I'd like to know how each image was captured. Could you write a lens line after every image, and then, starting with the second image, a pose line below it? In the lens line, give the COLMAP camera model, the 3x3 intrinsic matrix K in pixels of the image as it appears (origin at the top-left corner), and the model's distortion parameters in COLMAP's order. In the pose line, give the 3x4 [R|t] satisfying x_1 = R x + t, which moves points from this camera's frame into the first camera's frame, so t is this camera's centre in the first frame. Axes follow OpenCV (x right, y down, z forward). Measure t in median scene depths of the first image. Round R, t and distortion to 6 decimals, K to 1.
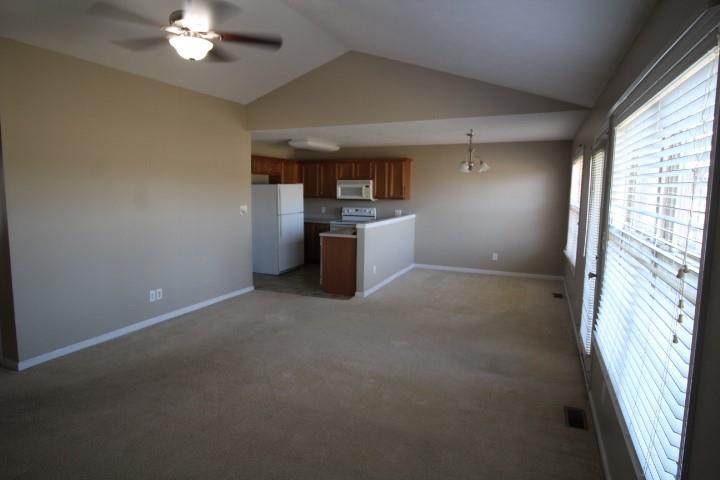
lens RADIAL K [[430.9, 0, 353.1], [0, 430.9, 238.3], [0, 0, 1]] dist [-0.002387, -0.000331]
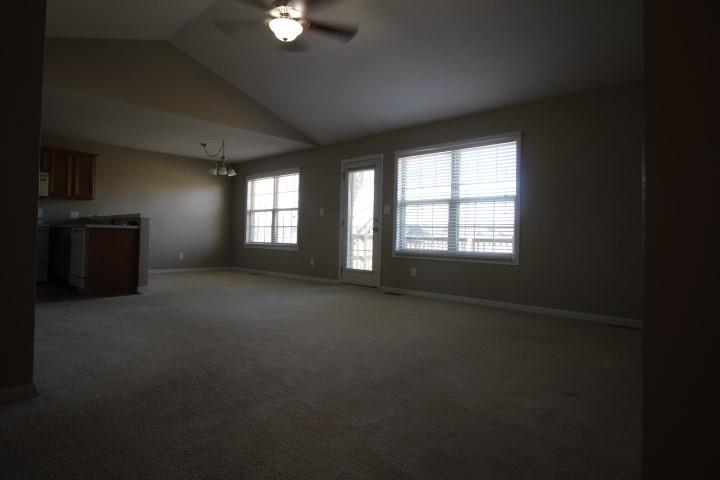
lens RADIAL K [[418.3, 0, 360.7], [0, 418.3, 236.1], [0, 0, 1]] dist [0.002271, 0.000192]
pose [[0.330299, 0.005179, 0.943862, -0.520283], [0.092430, 0.995001, -0.037805, 0.071346], [-0.939340, 0.099728, 0.328170, 0.181322]]
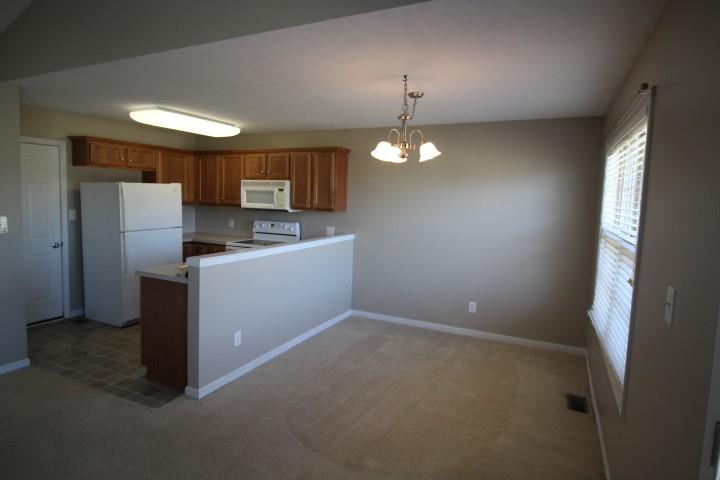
lens RADIAL K [[418.3, 0, 360.7], [0, 418.3, 236.1], [0, 0, 1]] dist [0.002271, 0.000192]
pose [[0.999441, 0.025659, -0.021431, 0.169212], [-0.026178, 0.999362, -0.024281, -0.038367], [0.020795, 0.024829, 0.999475, 0.371613]]
